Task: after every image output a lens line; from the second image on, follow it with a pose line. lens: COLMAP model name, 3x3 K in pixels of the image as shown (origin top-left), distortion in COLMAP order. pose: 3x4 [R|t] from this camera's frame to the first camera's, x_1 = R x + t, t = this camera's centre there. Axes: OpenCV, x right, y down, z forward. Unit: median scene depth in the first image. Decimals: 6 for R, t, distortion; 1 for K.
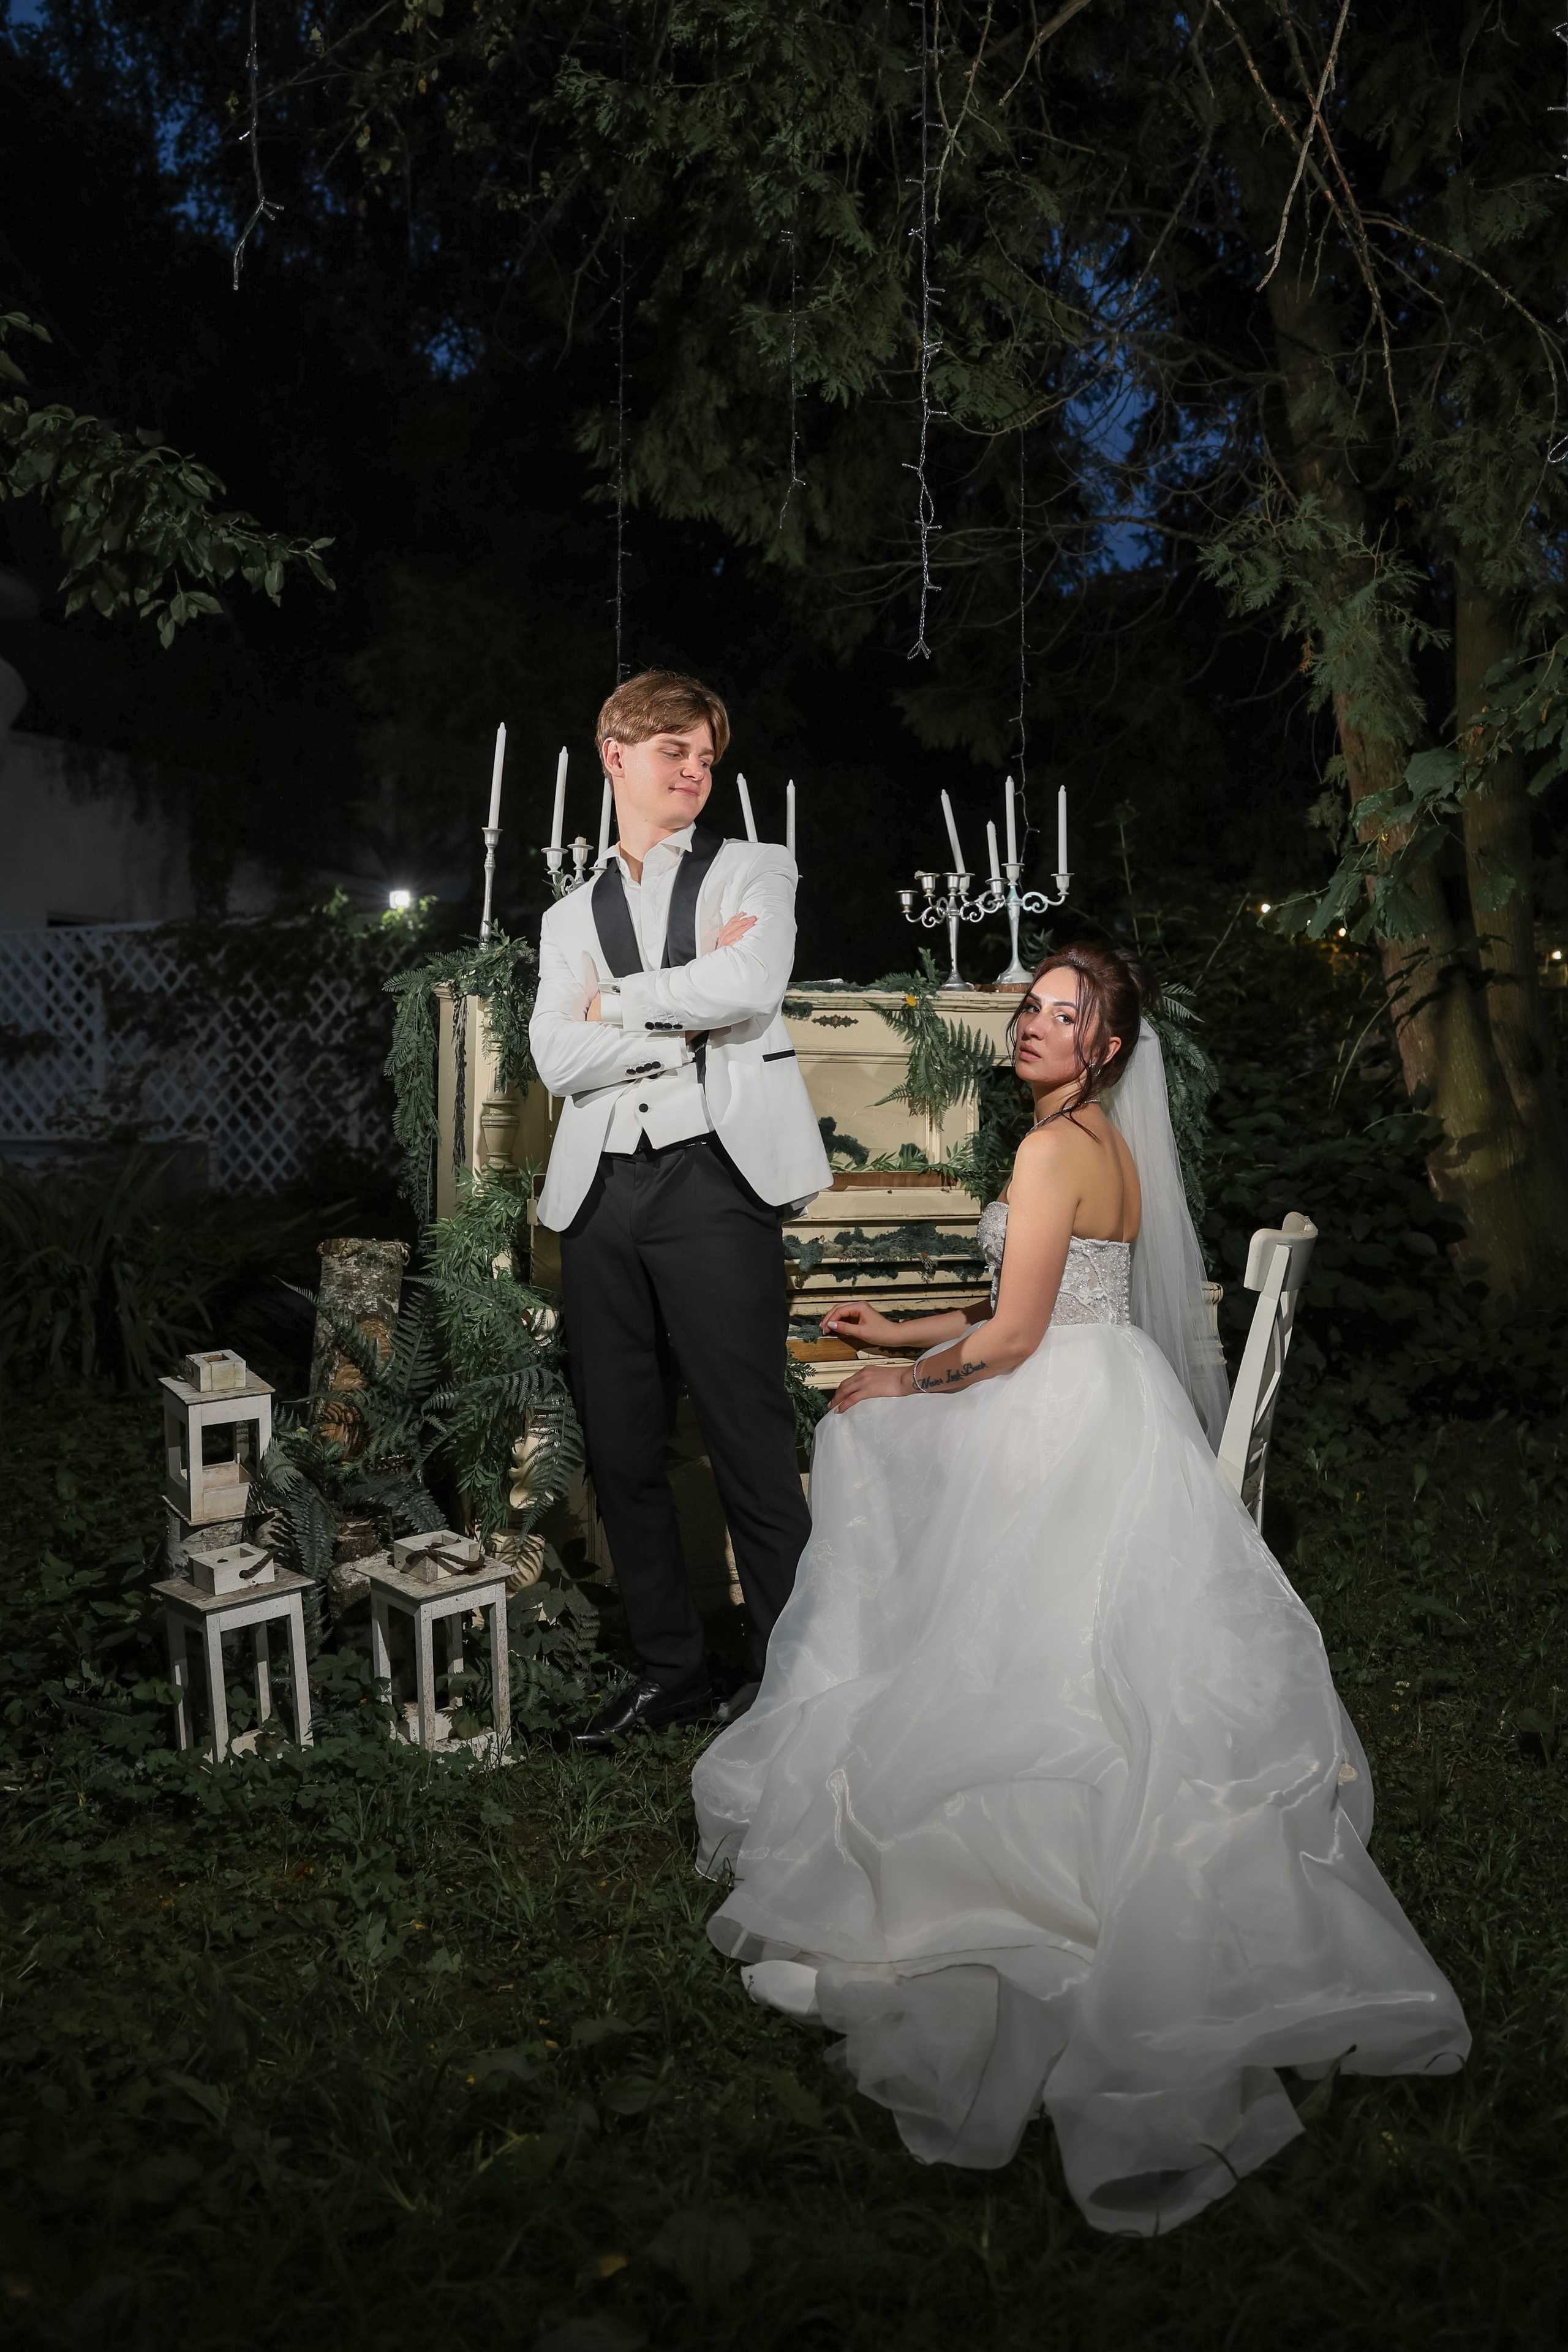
lens RADIAL K [[1824.1, 0, 838.8], [0, 1824.1, 1135.8], [0, 0, 1]] dist [-0.106814, 0.133441]
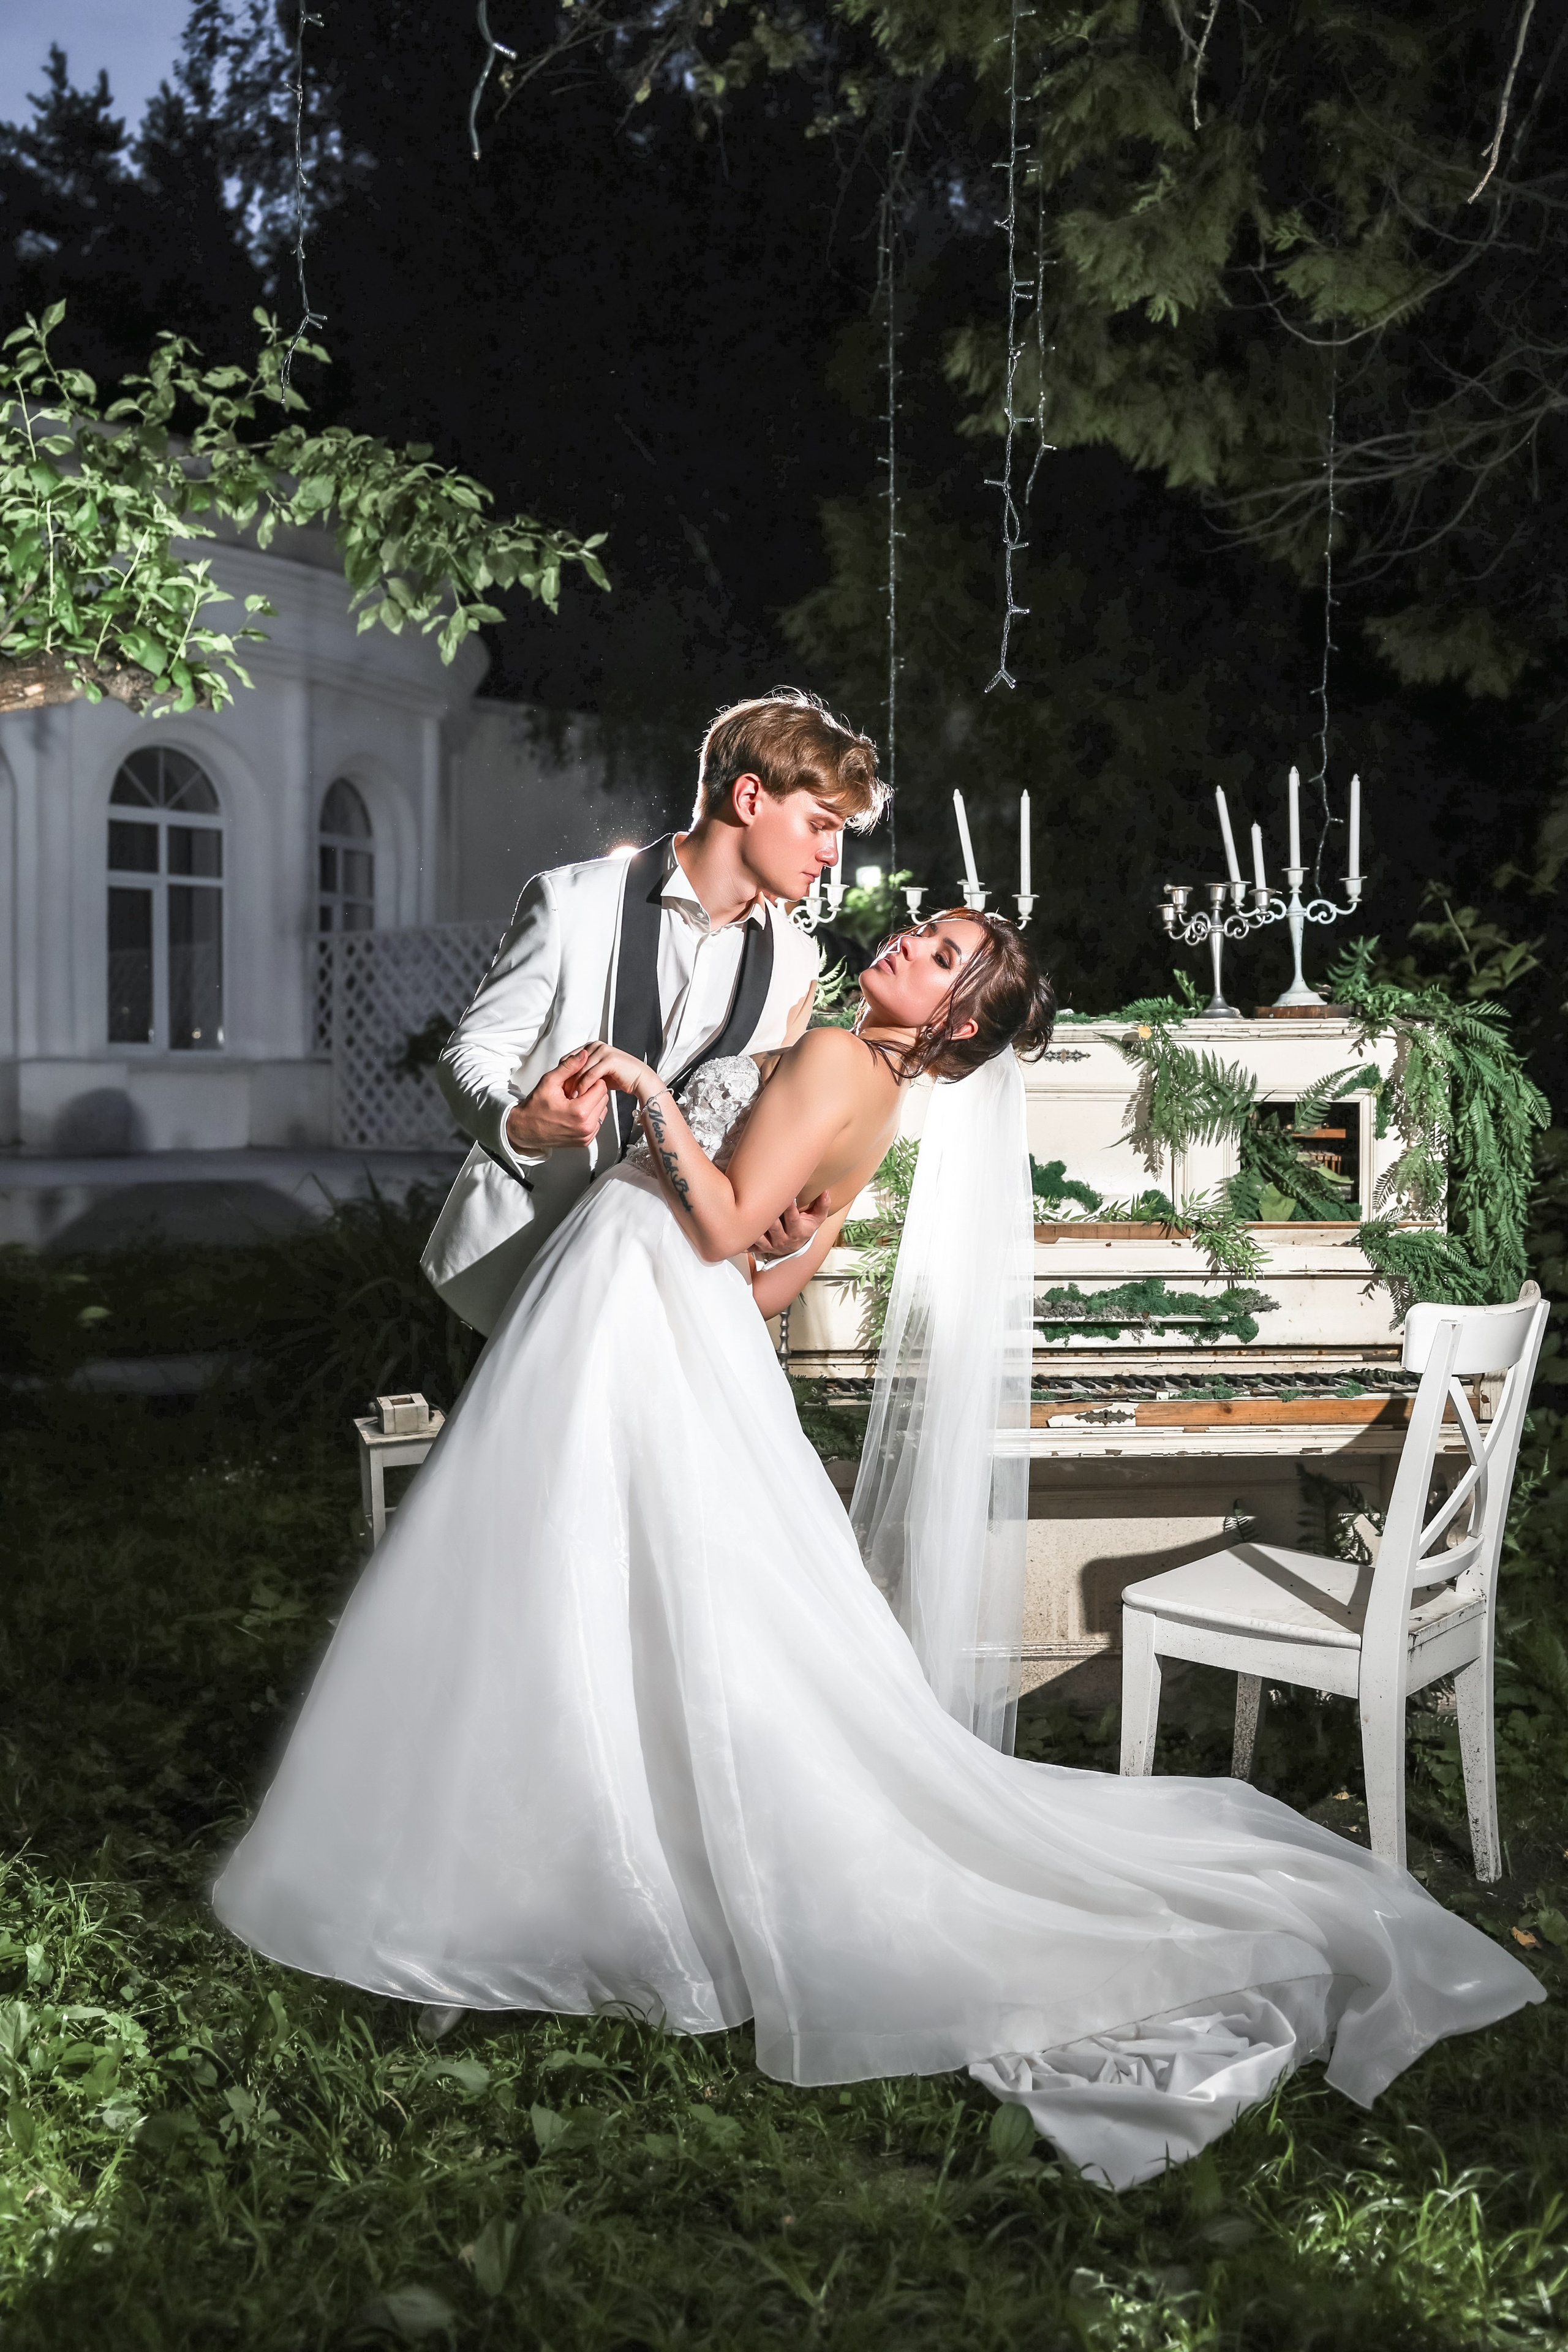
lens RADIAL K [[2249.4, 0, 743.7], [0, 2249.4, 1159.7], [0, 0, 1]] dist [-0.026897, 0.137378]
pose [[0.944337, 0.002994, -0.328966, 0.215141], [-0.000248, 0.999965, 0.008390, -0.020001], [0.328980, -0.007842, 0.944304, -0.114307]]
